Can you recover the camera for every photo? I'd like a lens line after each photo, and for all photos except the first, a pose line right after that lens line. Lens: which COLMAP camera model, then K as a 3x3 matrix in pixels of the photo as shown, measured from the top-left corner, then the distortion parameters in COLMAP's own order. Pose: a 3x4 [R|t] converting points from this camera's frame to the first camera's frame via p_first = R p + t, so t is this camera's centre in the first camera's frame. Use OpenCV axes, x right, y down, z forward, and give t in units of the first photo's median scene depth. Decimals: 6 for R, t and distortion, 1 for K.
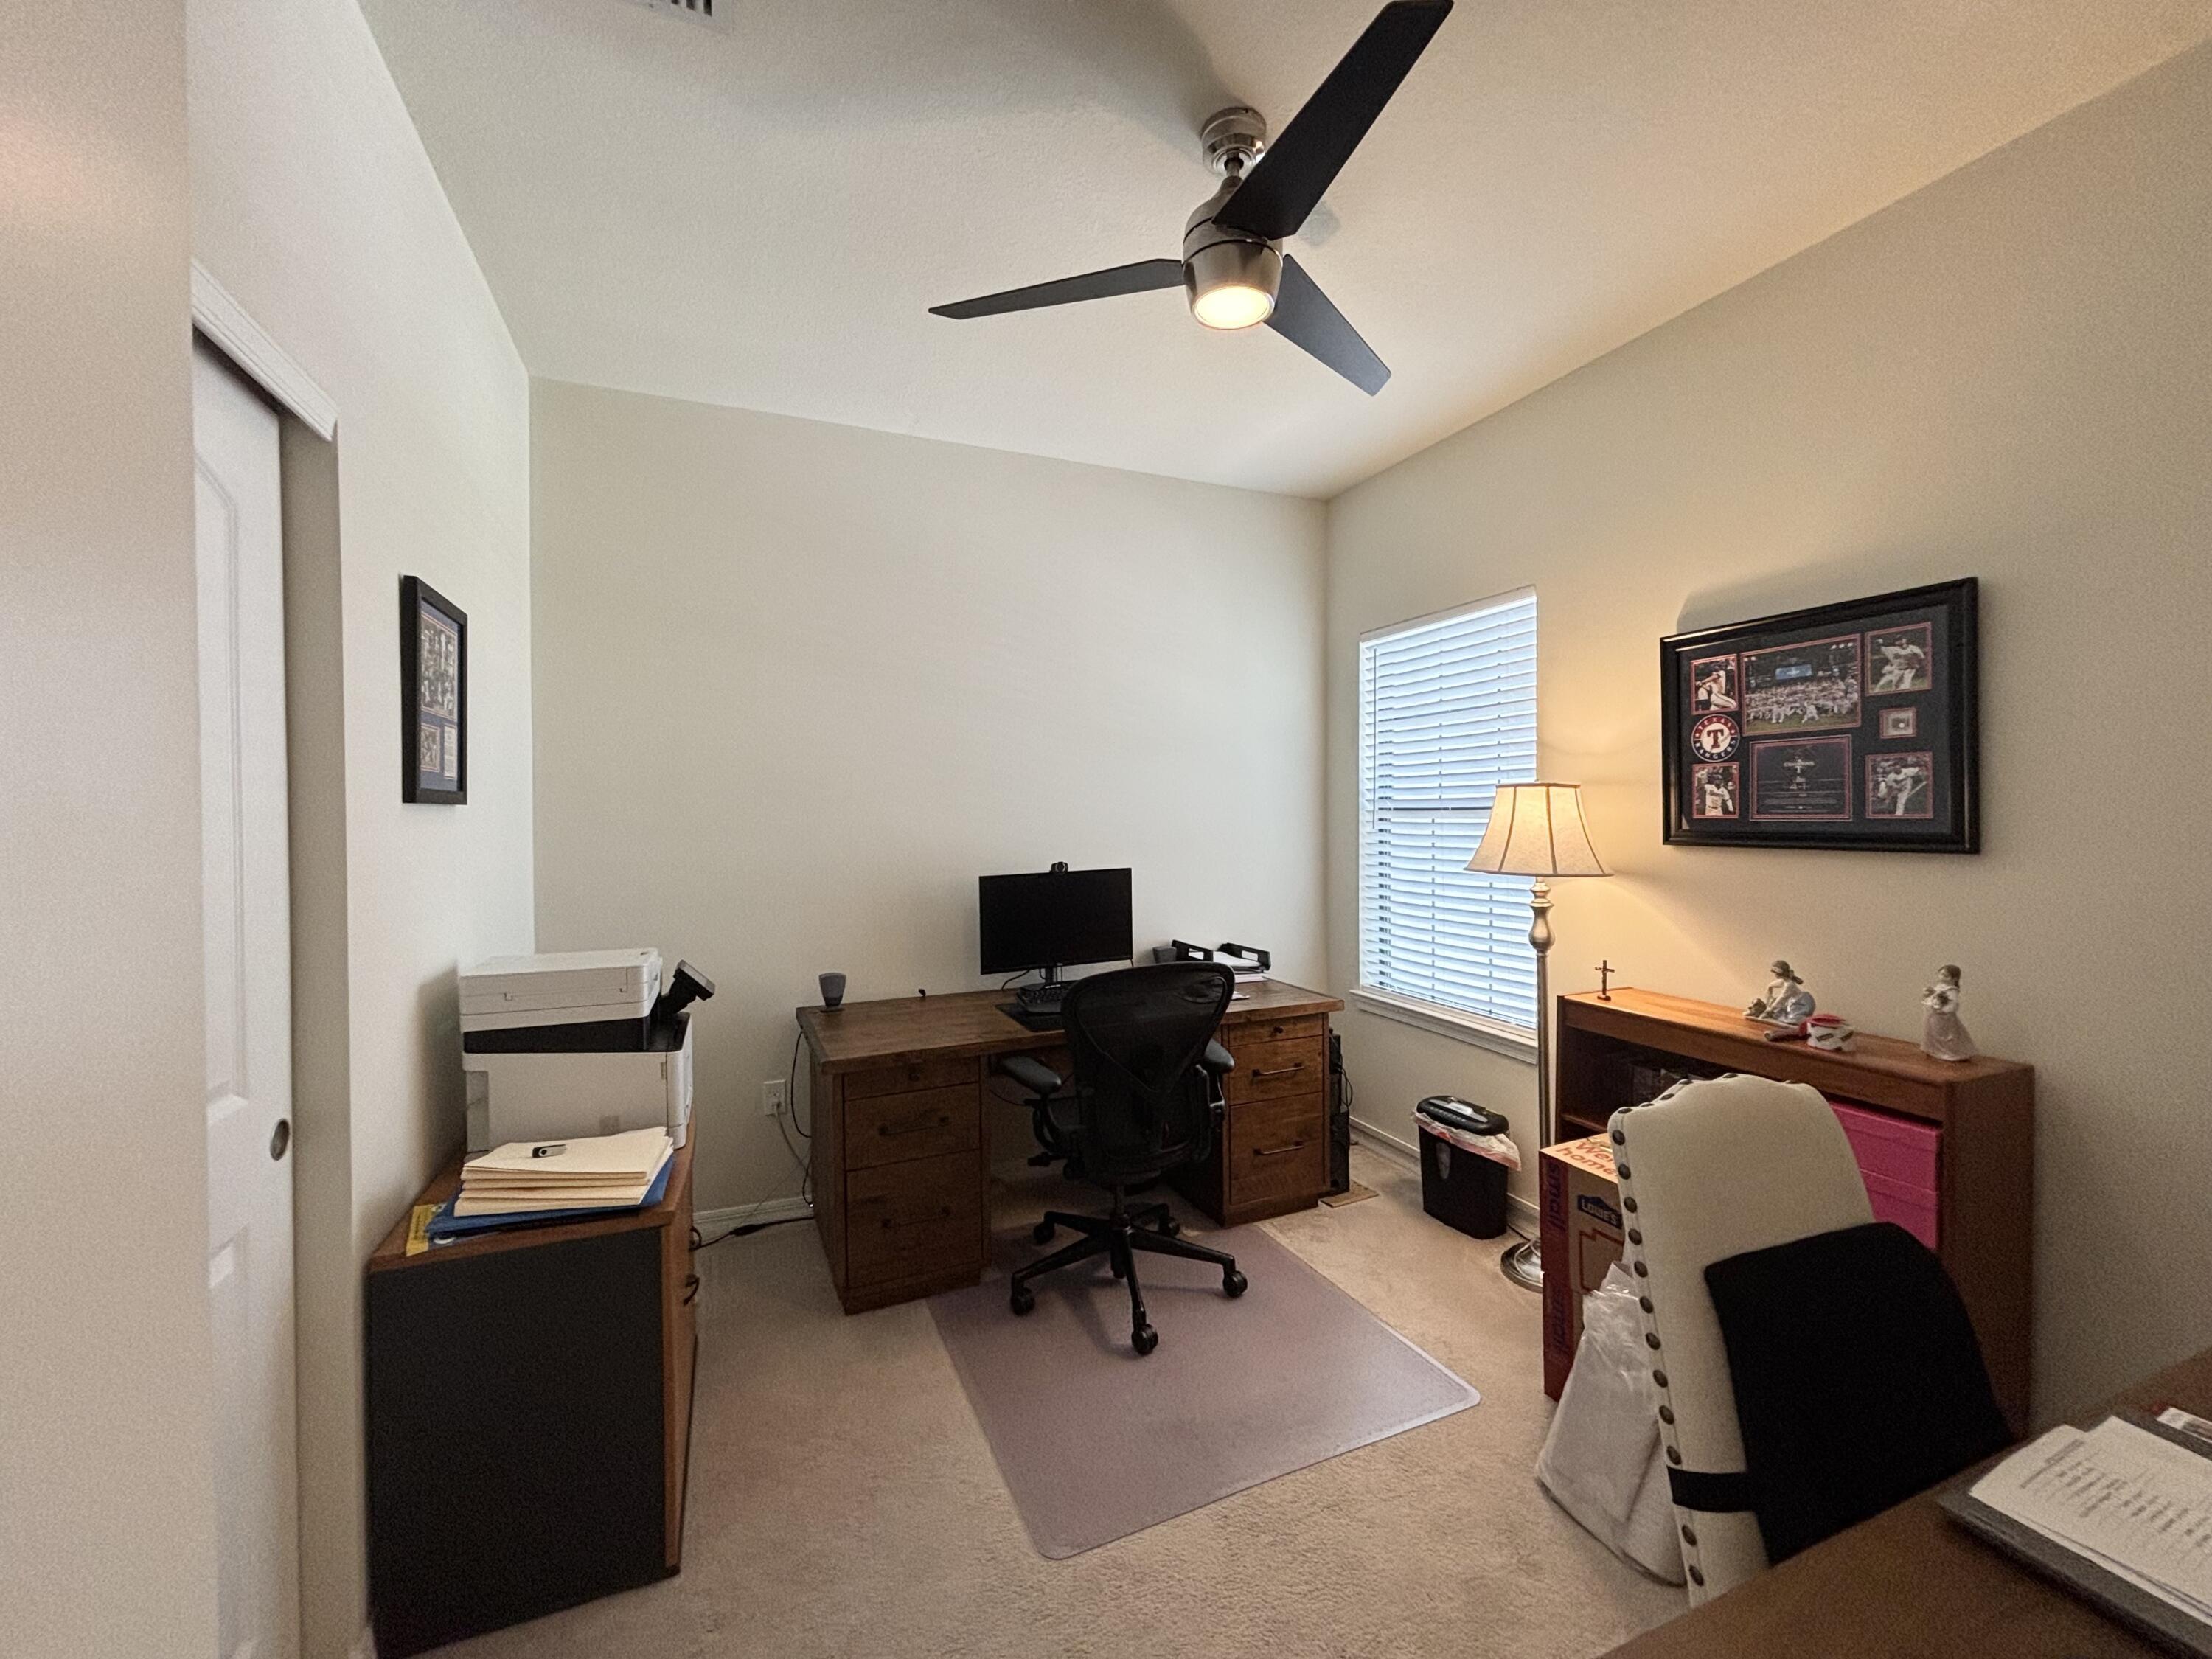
lens RADIAL K [[888.1, 0, 1104.5], [0, 888.1, 819.1], [0, 0, 1]] dist [-0.001662, -0.000981]
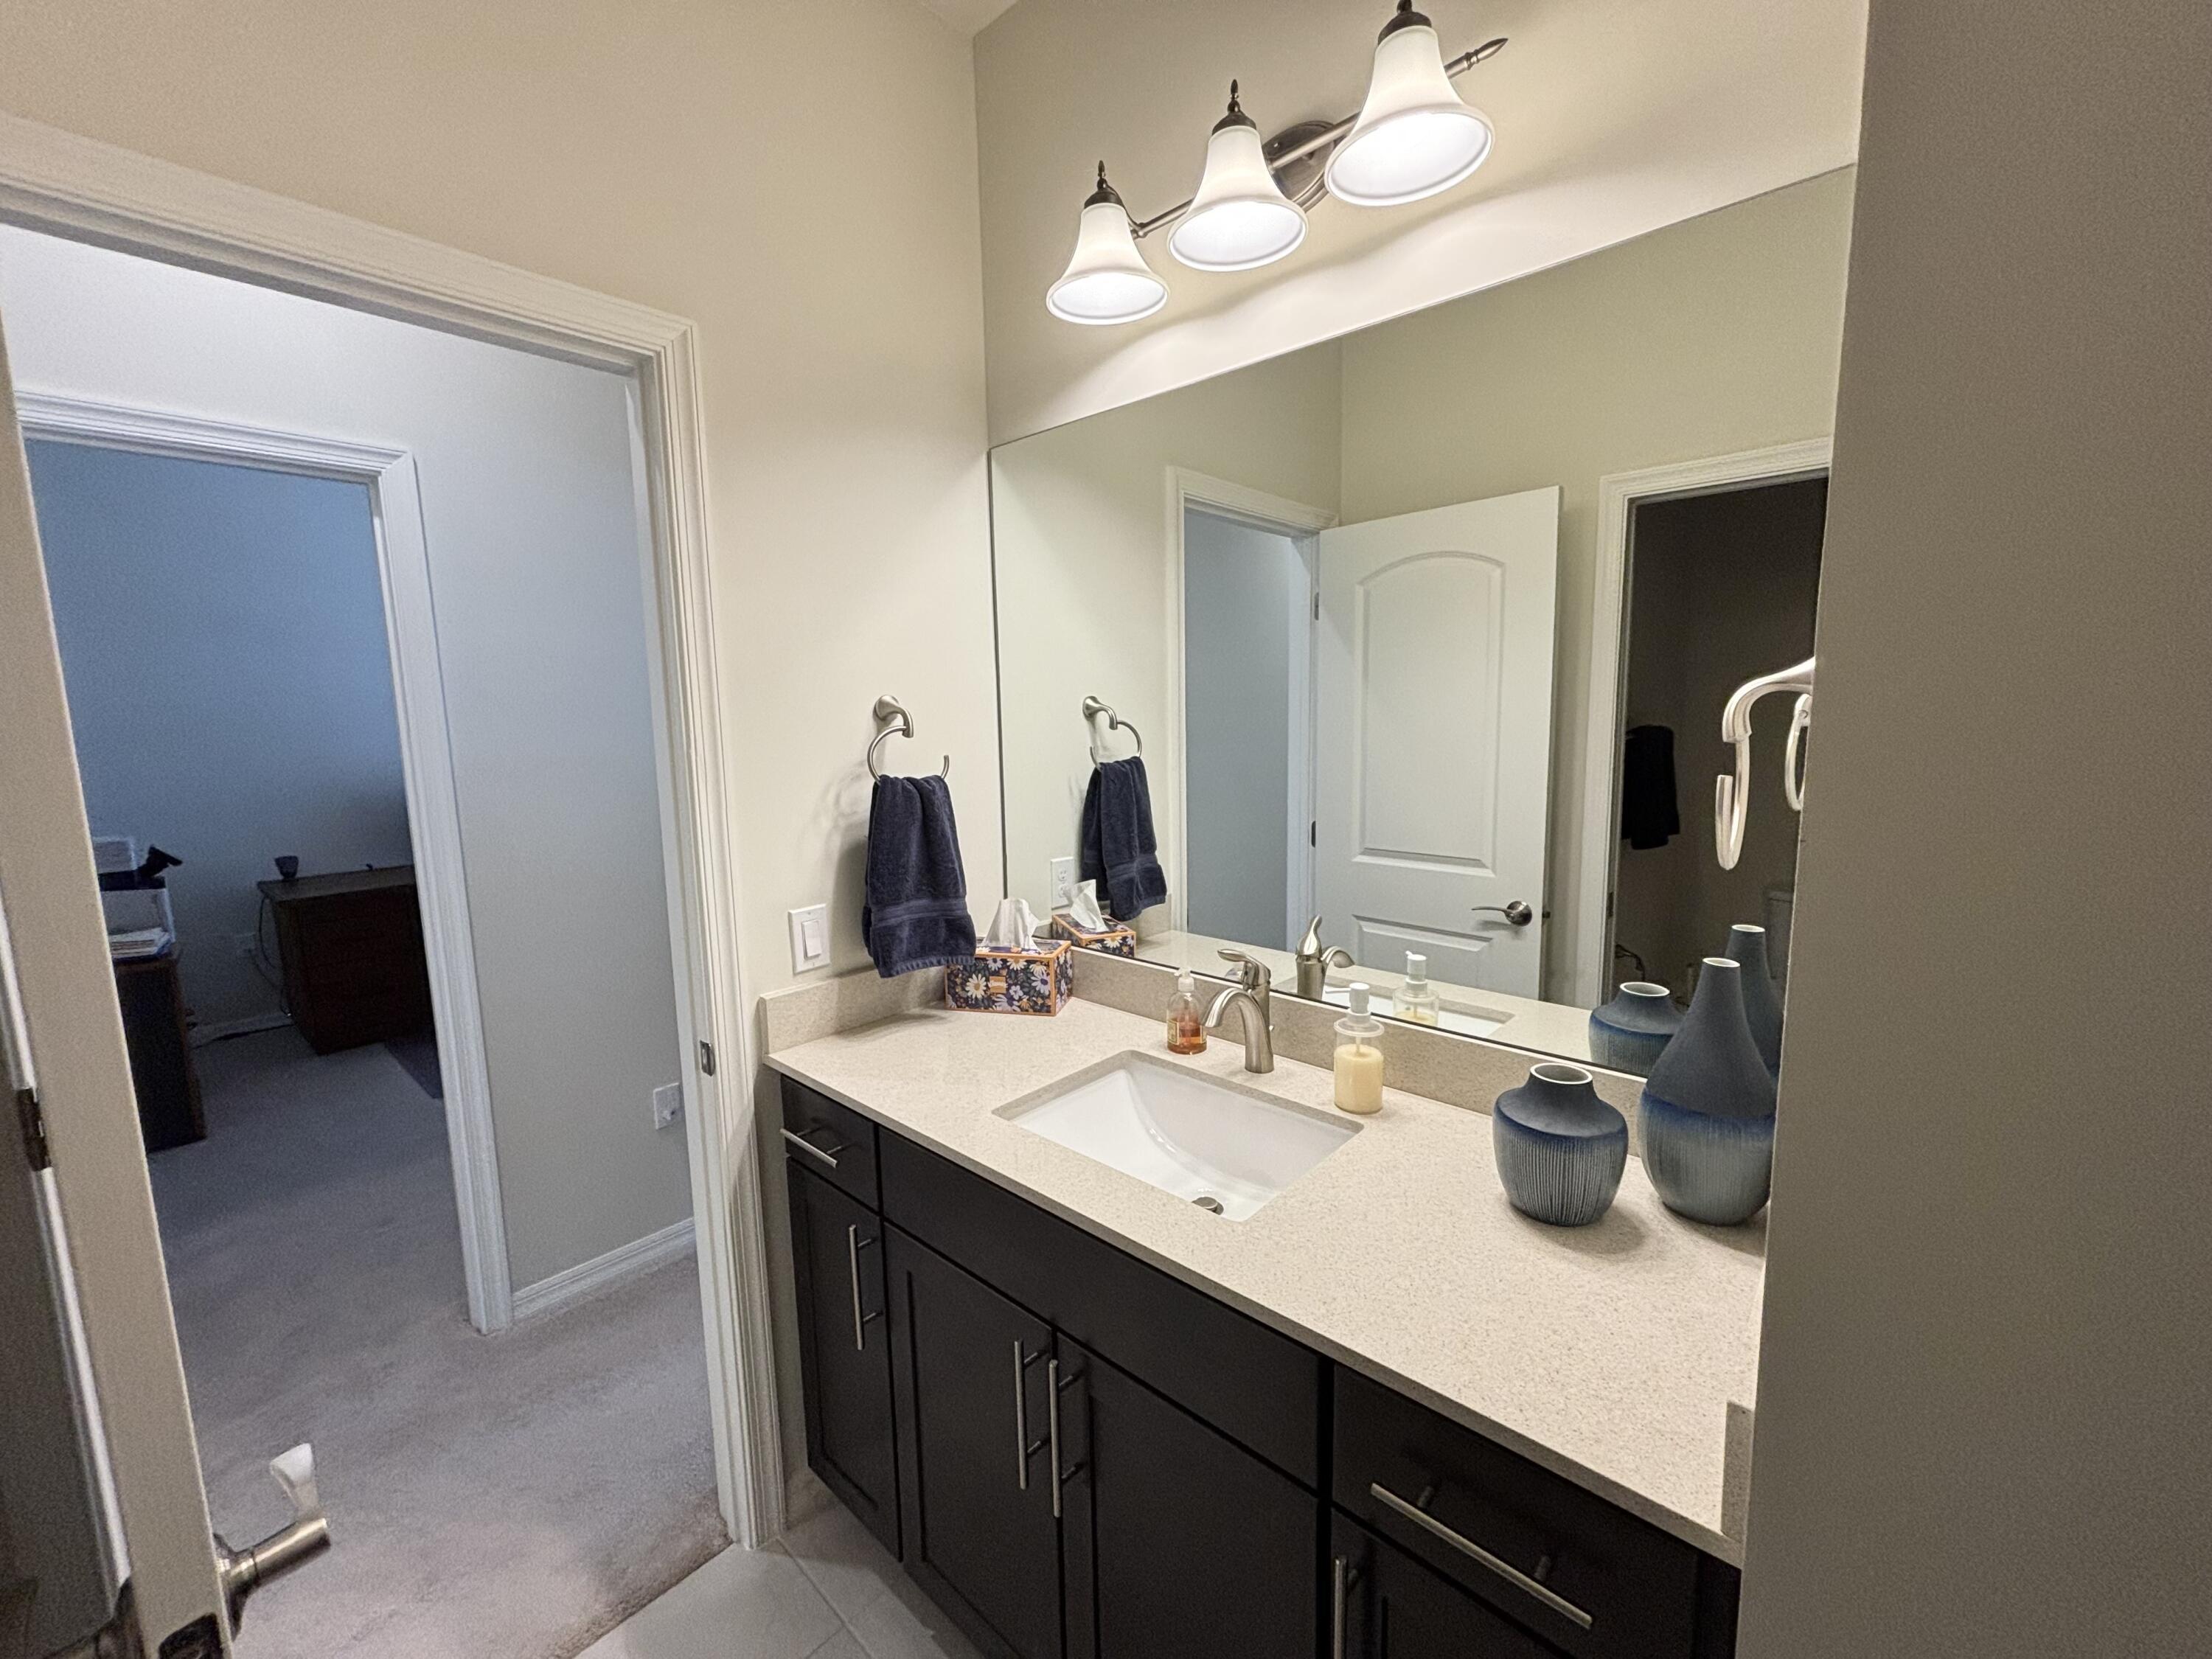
lens RADIAL K [[888.1, 0, 1107.6], [0, 888.1, 830.8], [0, 0, 1]] dist [-0.001662, -0.000981]
pose [[0.911875, -0.064232, 0.405412, 0.436269], [0.016859, 0.992708, 0.119363, -0.022290], [-0.410123, -0.102009, 0.906308, -1.125350]]
